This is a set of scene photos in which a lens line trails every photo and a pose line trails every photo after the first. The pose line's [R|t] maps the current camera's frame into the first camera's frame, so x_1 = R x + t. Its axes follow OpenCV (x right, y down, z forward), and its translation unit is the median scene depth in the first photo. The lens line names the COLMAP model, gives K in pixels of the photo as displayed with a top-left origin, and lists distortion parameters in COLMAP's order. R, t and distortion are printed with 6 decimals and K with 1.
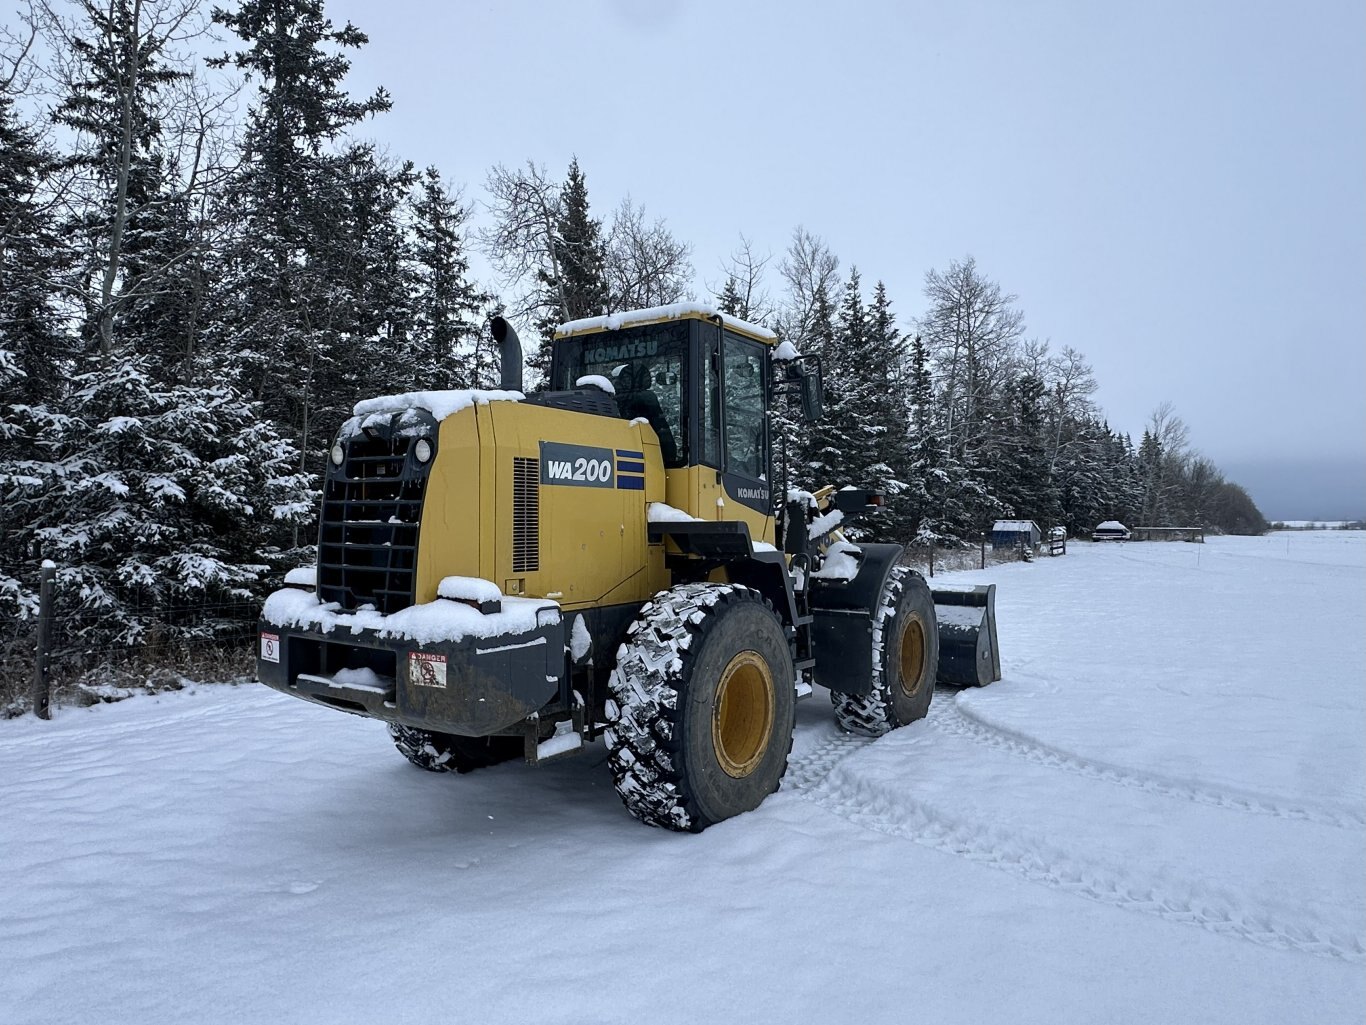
lens RADIAL K [[851.9, 0, 680.2], [0, 851.9, 528.5], [0, 0, 1]] dist [0.001793, 0.001282]
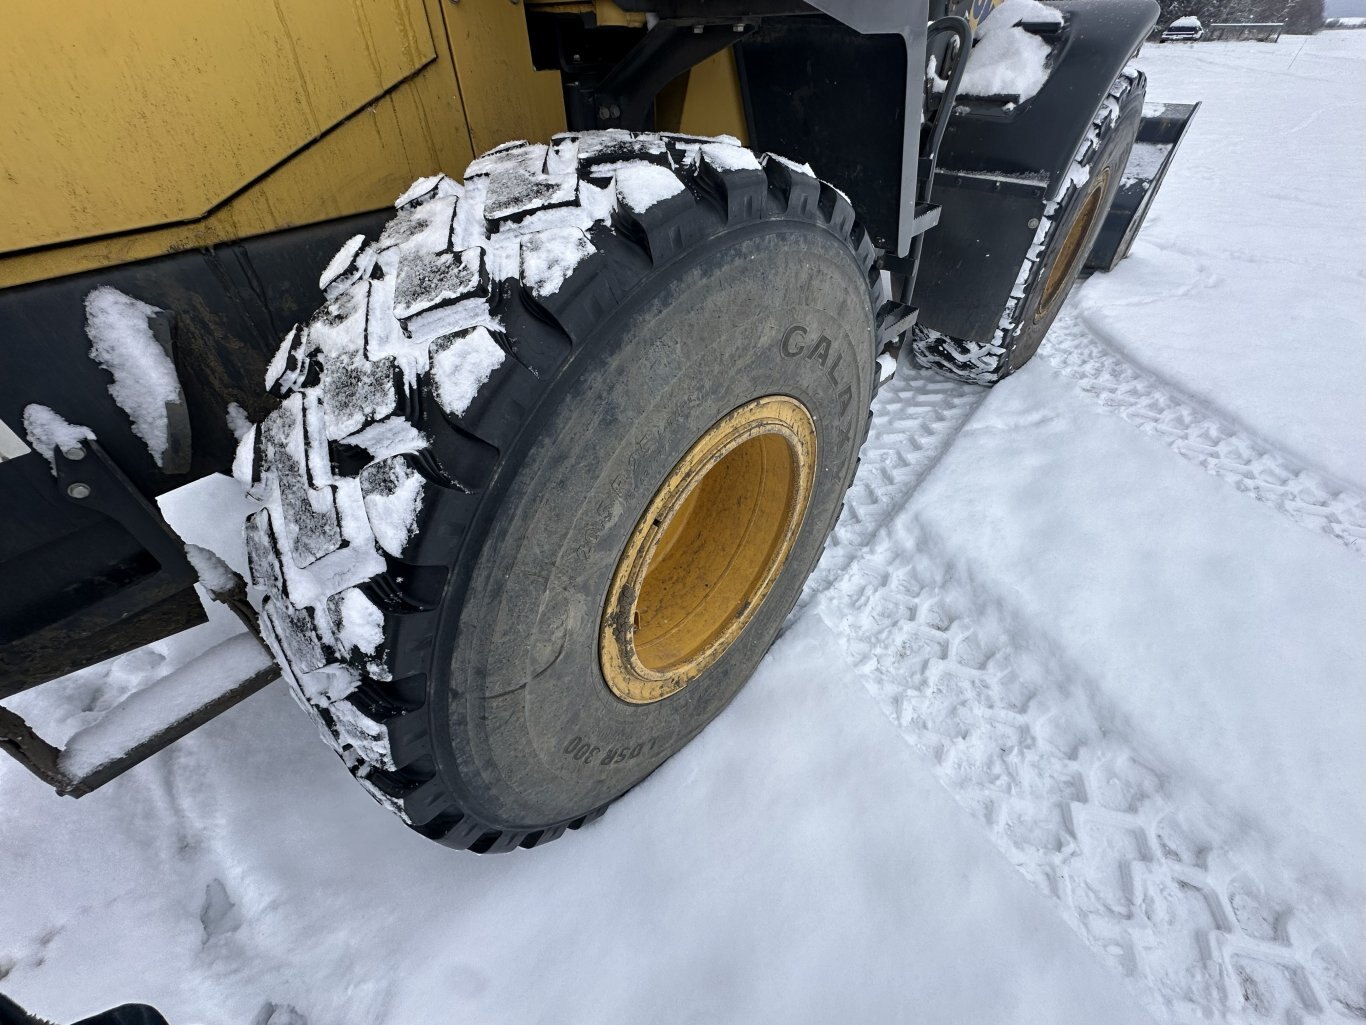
lens RADIAL K [[546.4, 0, 683.0], [0, 546.4, 512.5], [0, 0, 1]] dist [-0.001191, -0.000289]
pose [[0.992425, 0.069567, -0.101256, 0.070997], [0.014224, 0.753607, 0.657172, 0.038397], [0.122025, -0.653634, 0.746909, 0.734445]]
